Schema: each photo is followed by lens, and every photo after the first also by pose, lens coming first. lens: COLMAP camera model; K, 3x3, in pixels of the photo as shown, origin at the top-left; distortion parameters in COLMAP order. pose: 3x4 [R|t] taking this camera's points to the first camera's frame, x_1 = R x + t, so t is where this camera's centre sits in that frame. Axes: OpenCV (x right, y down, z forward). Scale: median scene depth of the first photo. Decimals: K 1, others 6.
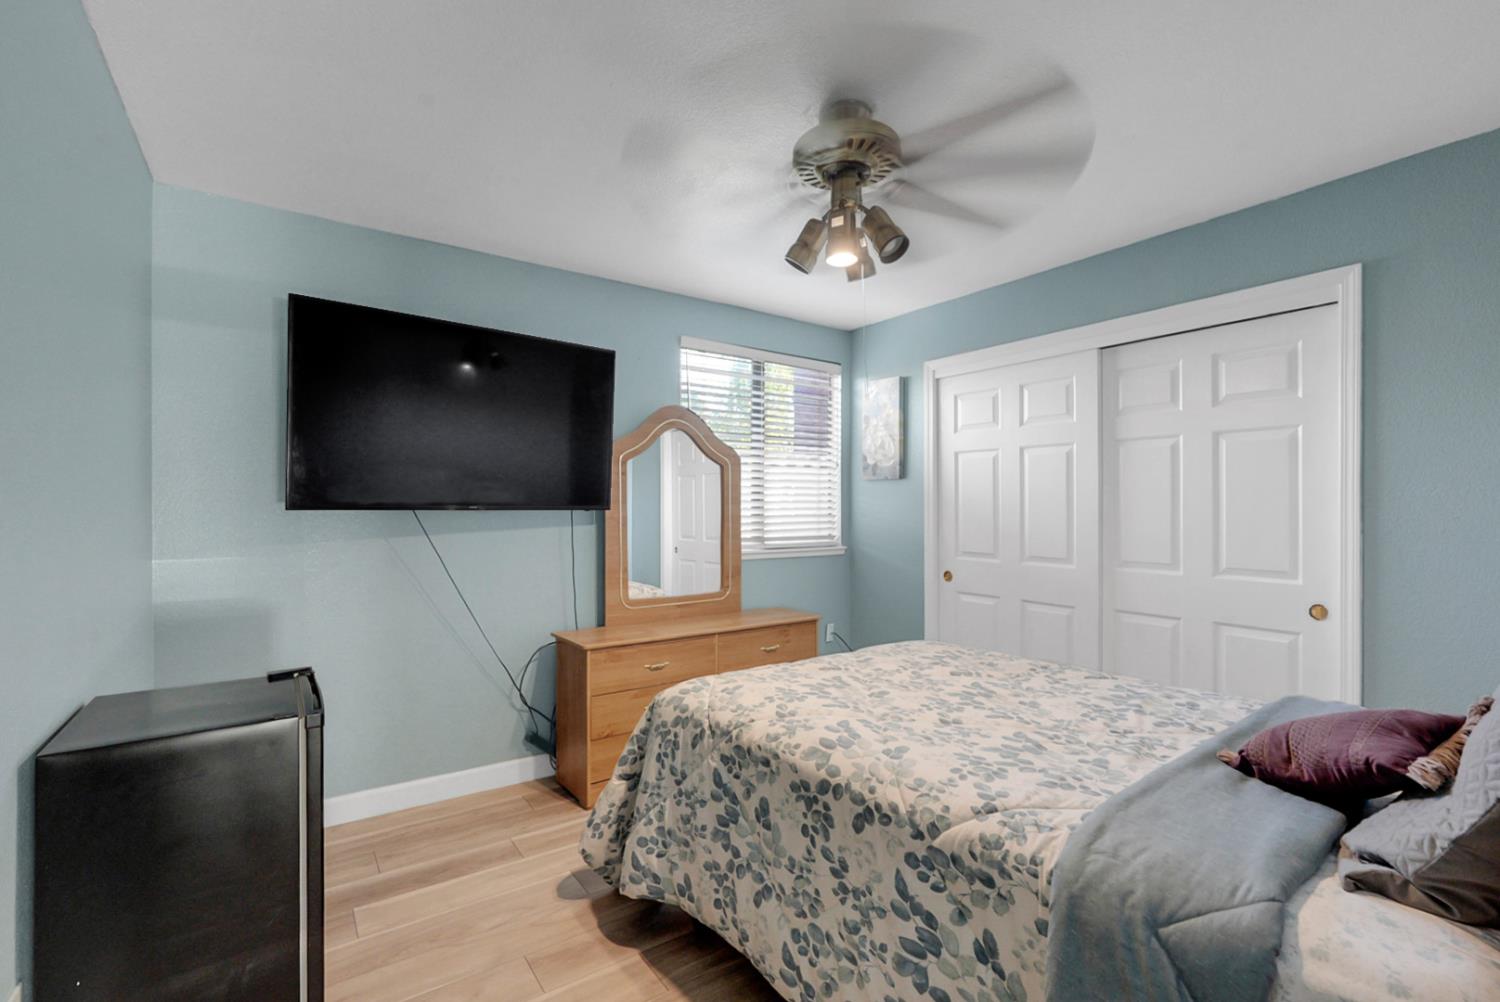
lens RADIAL K [[678.4, 0, 752.4], [0, 678.4, 505.0], [0, 0, 1]] dist [-0.012498, 0.006705]
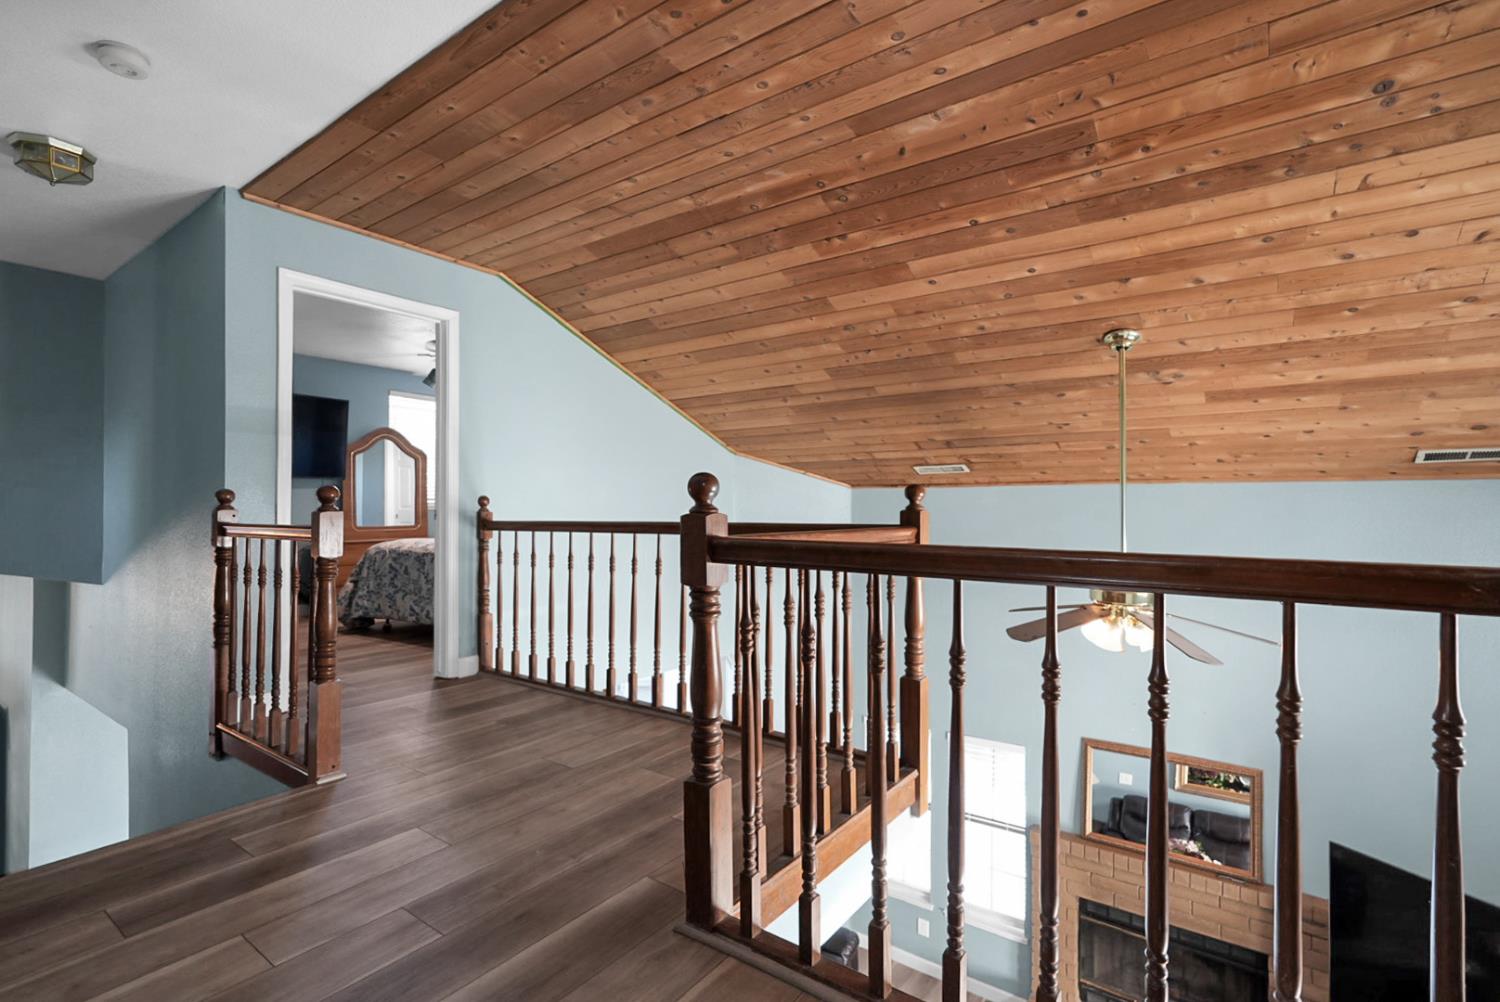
lens RADIAL K [[674.7, 0, 752.6], [0, 674.7, 506.4], [0, 0, 1]] dist [-0.005272, 0.001870]
pose [[0.941109, 0.001192, 0.338102, 0.381940], [0.003402, 0.999910, -0.012996, 0.187647], [-0.338087, 0.013381, 0.941020, -1.957141]]
